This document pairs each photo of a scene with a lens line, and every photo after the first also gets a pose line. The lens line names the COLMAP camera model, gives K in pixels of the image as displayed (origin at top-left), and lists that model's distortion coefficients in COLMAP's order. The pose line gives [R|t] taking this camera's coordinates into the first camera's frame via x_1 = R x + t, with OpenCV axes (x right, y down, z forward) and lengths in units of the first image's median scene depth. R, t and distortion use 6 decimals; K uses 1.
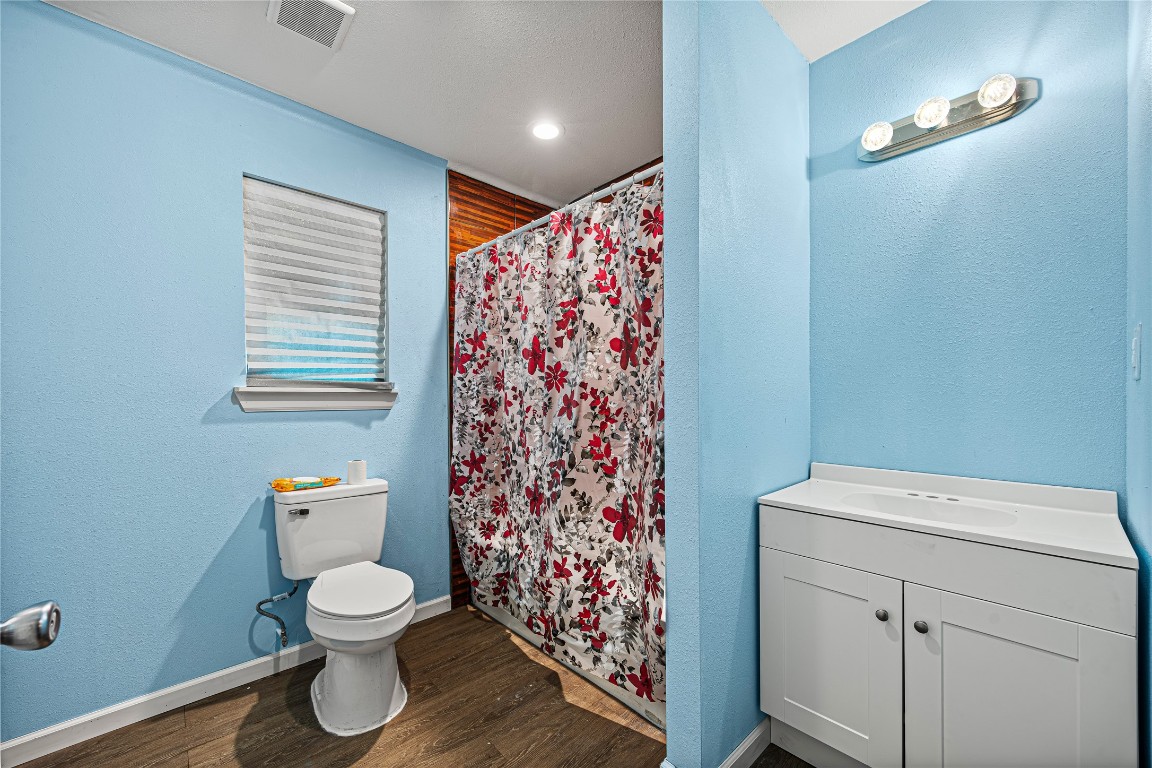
lens RADIAL K [[452.0, 0, 575.6], [0, 452.0, 397.9], [0, 0, 1]] dist [-0.001996, -0.000064]
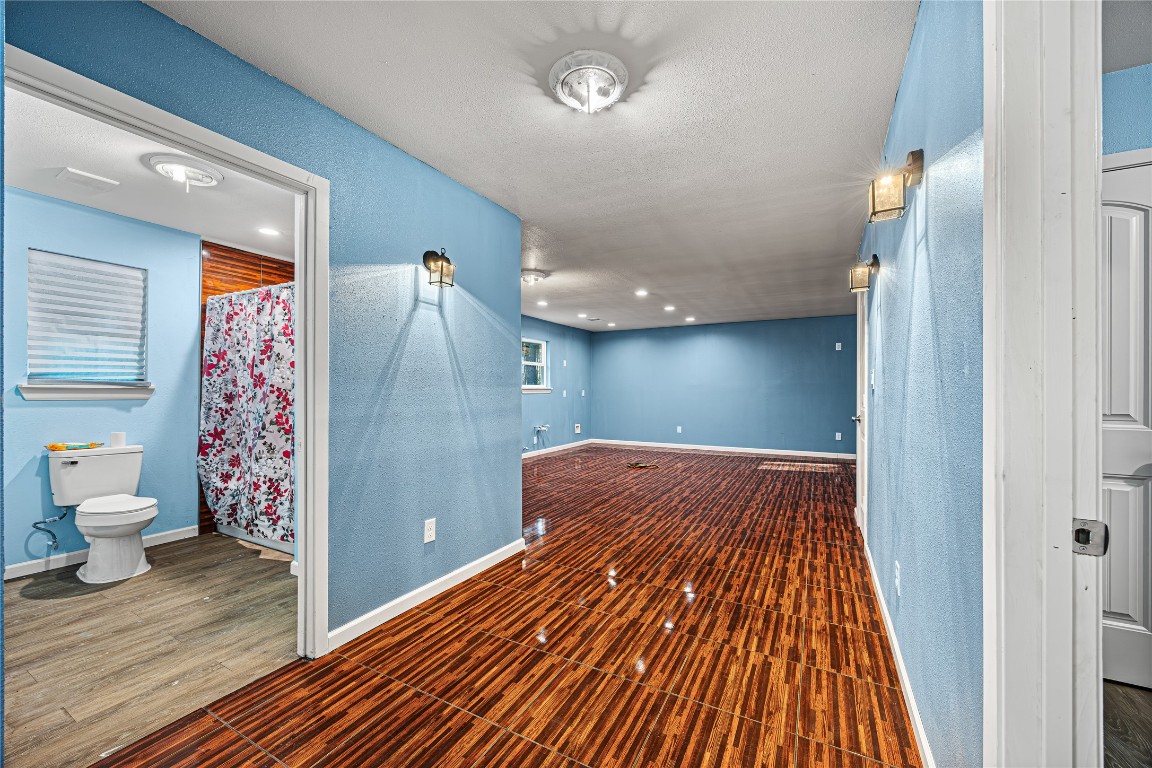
lens RADIAL K [[449.2, 0, 580.5], [0, 449.2, 385.3], [0, 0, 1]] dist [0.000300, -0.000067]
pose [[0.946527, 0.011205, 0.322430, 0.509969], [-0.005440, 0.999809, -0.018775, -0.001873], [-0.322579, 0.016017, 0.946407, -0.956226]]
